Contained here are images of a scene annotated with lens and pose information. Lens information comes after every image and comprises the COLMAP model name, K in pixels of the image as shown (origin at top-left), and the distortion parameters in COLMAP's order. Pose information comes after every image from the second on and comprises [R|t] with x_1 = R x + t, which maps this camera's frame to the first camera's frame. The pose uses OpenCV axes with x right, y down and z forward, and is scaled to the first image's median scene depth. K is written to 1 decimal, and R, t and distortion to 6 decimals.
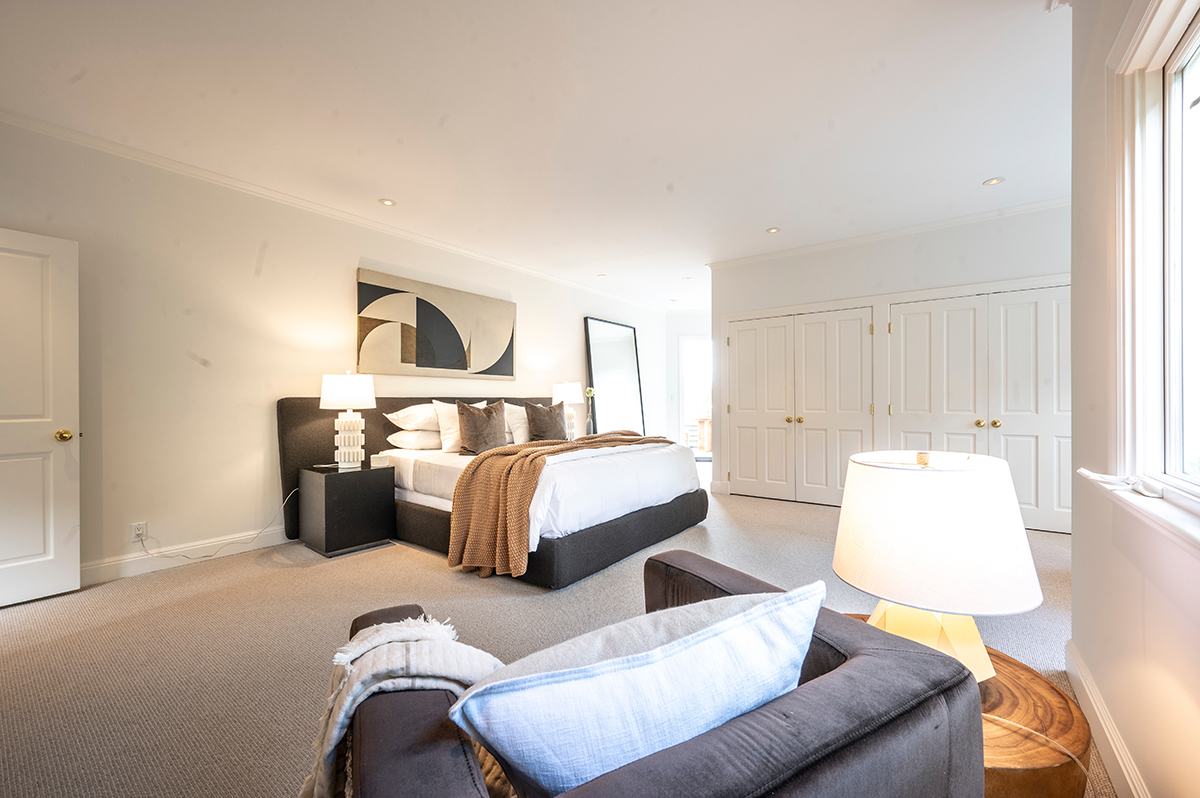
lens RADIAL K [[479.4, 0, 600.8], [0, 479.4, 400.7], [0, 0, 1]] dist [0.001300, -0.000009]
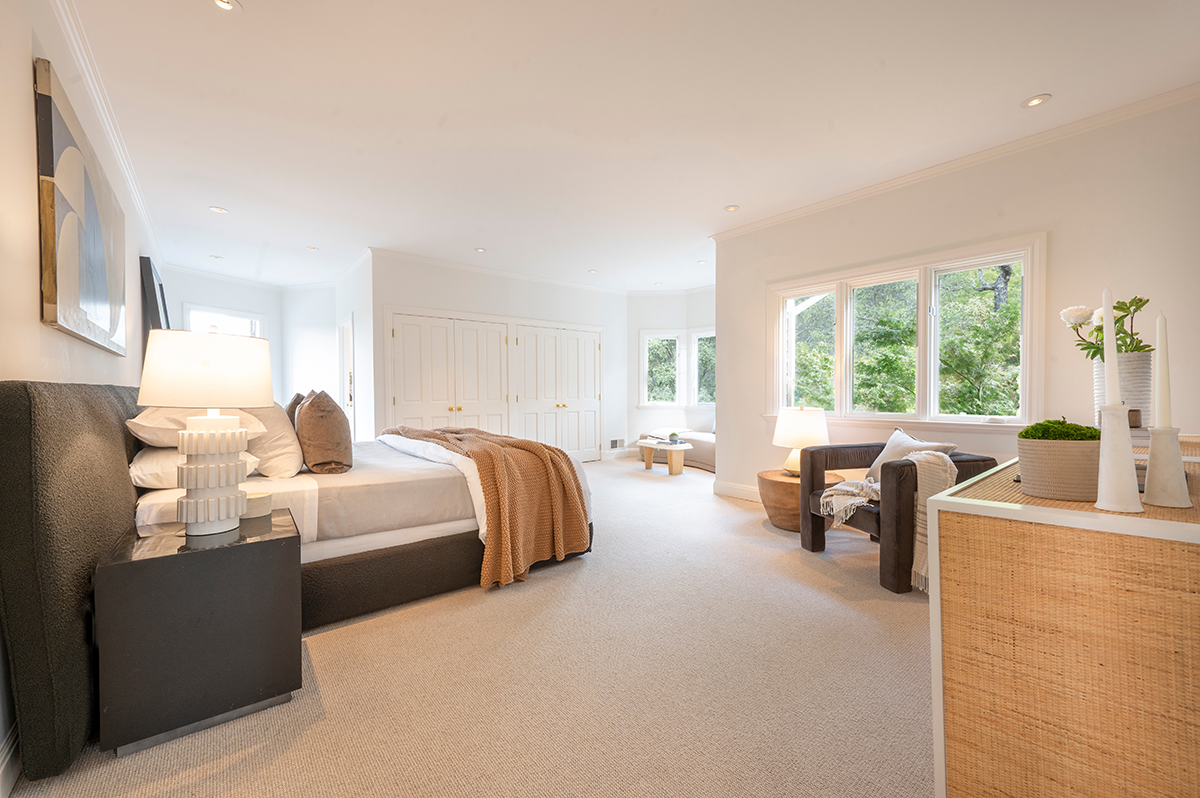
lens RADIAL K [[479.4, 0, 602.7], [0, 479.4, 398.7], [0, 0, 1]] dist [0.001300, -0.000009]
pose [[0.227563, -0.010540, 0.973706, -0.809704], [-0.001722, 0.999936, 0.011226, 0.003627], [-0.973762, -0.004231, 0.227530, 0.465580]]
